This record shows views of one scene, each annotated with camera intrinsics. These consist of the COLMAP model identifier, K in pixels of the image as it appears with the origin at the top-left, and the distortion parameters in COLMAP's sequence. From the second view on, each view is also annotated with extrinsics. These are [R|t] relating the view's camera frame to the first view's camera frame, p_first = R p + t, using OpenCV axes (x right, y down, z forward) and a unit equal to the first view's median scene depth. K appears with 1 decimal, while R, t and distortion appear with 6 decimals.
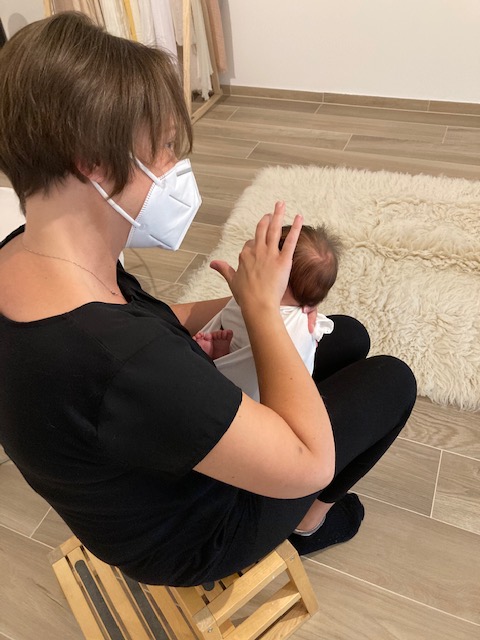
lens RADIAL K [[516.6, 0, 240.4], [0, 516.6, 320.2], [0, 0, 1]] dist [0.057326, -0.007179]
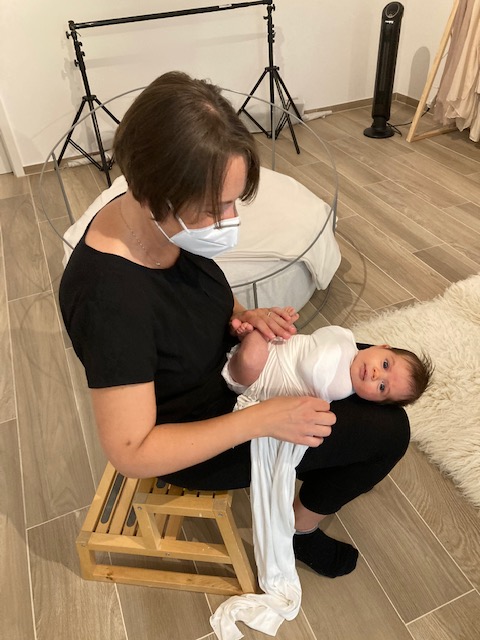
lens RADIAL K [[516.6, 0, 239.1], [0, 516.6, 320.6], [0, 0, 1]] dist [0.057326, -0.007179]
pose [[0.701359, 0.461386, -0.543340, 0.235797], [-0.488982, 0.866045, 0.104225, -0.025977], [0.518644, 0.192584, 0.833018, -0.022380]]
